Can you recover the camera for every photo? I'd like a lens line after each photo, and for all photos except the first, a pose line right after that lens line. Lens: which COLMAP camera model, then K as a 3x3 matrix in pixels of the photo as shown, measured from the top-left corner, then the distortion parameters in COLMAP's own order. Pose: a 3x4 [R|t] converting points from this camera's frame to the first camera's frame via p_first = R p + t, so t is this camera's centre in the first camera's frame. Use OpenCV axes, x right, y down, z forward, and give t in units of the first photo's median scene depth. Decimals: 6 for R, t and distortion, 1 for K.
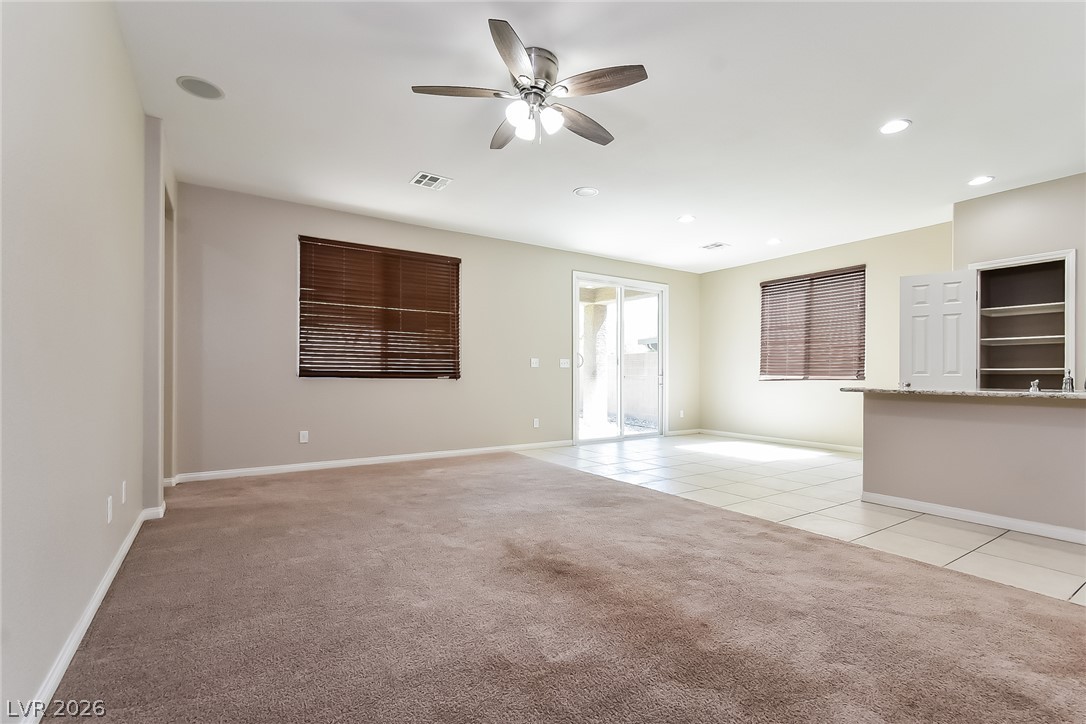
lens RADIAL K [[491.5, 0, 545.5], [0, 491.5, 380.4], [0, 0, 1]] dist [0.002112, -0.000699]
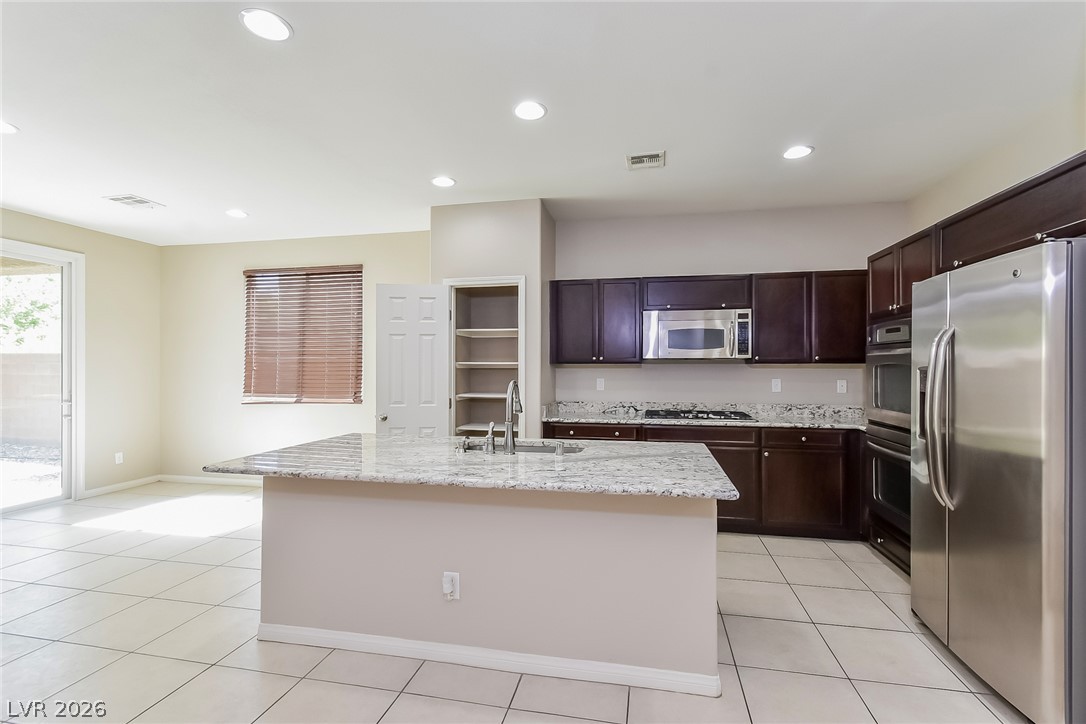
lens RADIAL K [[491.5, 0, 543.4], [0, 491.5, 364.7], [0, 0, 1]] dist [0.002112, -0.000699]
pose [[0.715019, 0.001391, 0.699103, 0.269096], [0.008842, 0.999900, -0.011033, -0.050612], [-0.699049, 0.014070, 0.714936, 0.178303]]
